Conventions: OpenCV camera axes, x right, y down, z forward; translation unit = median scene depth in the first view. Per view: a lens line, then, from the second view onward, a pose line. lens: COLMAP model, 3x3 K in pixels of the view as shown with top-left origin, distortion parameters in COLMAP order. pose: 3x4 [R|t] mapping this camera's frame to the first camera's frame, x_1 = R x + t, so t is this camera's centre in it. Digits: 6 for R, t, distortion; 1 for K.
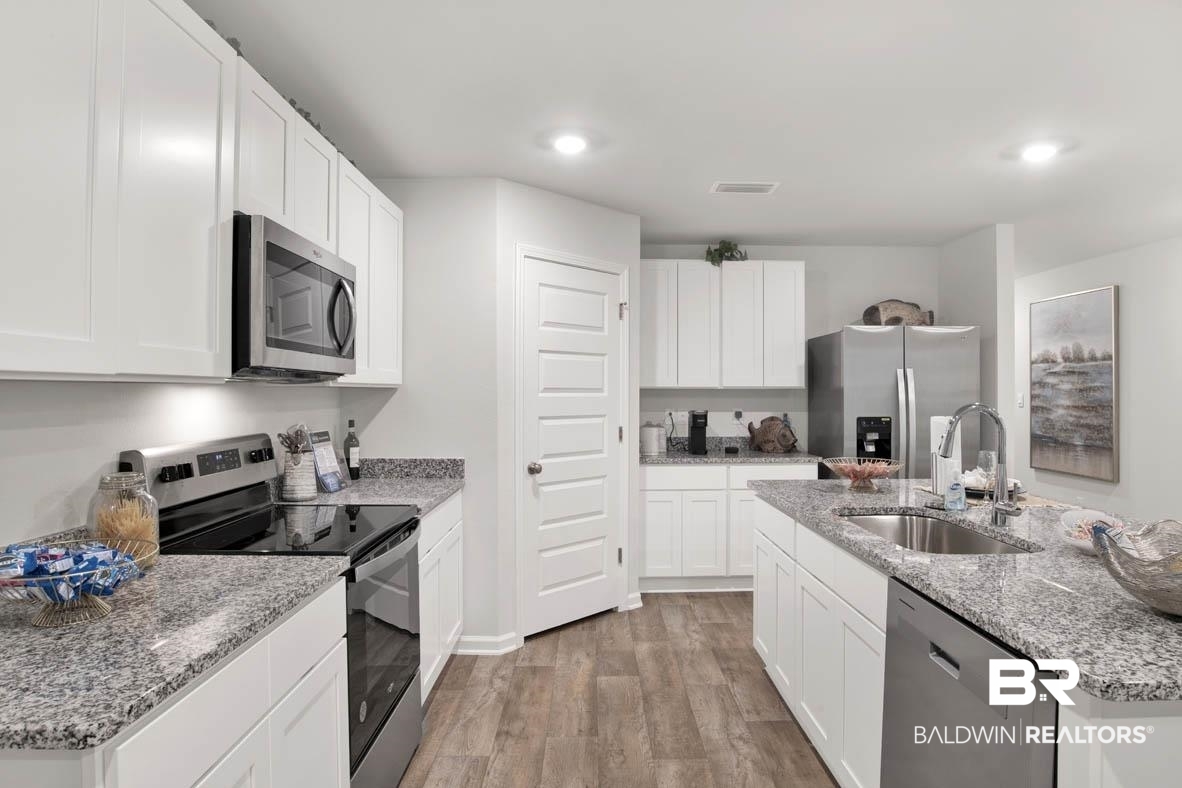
lens RADIAL K [[694.0, 0, 592.5], [0, 694.0, 386.7], [0, 0, 1]] dist [0.001192, 0.002521]
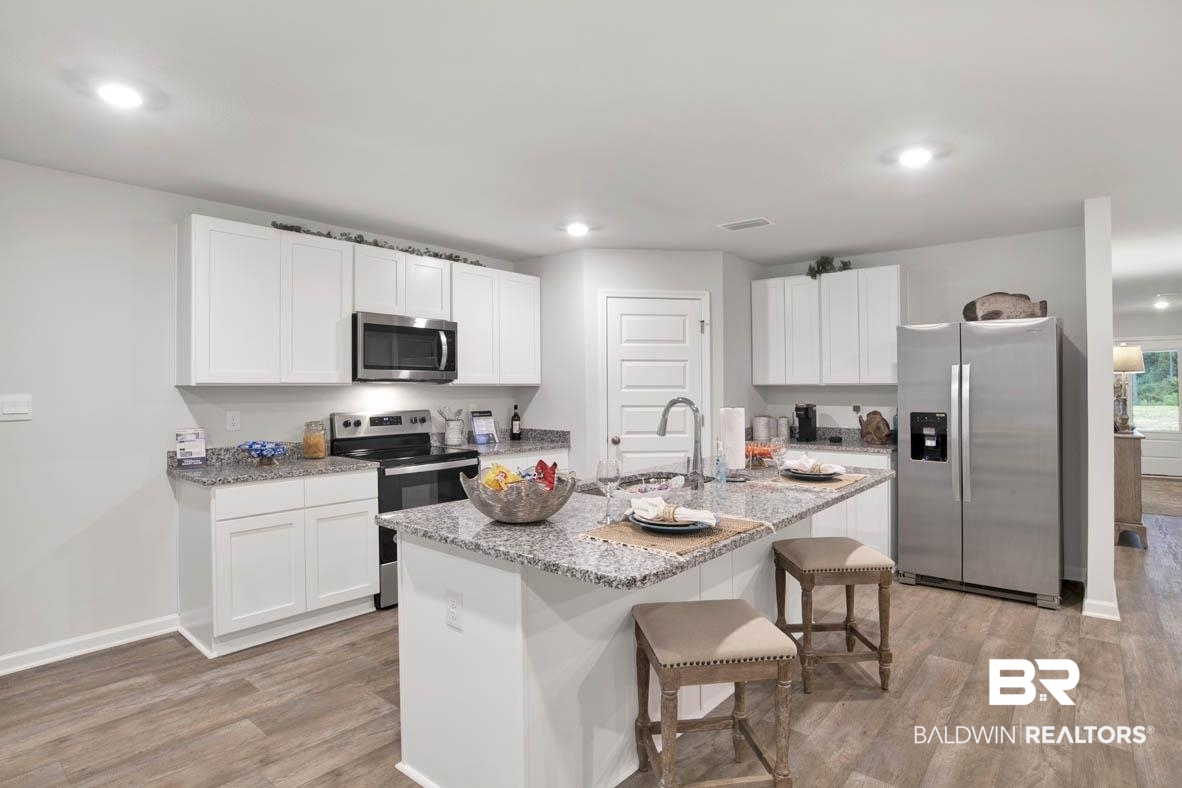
lens RADIAL K [[615.4, 0, 592.6], [0, 615.4, 393.6], [0, 0, 1]] dist [-0.017949, 0.000006]
pose [[0.759697, 0.004626, -0.650261, 0.607646], [0.006675, 0.999867, 0.014912, -0.001240], [0.650243, -0.015669, 0.759565, -0.019747]]
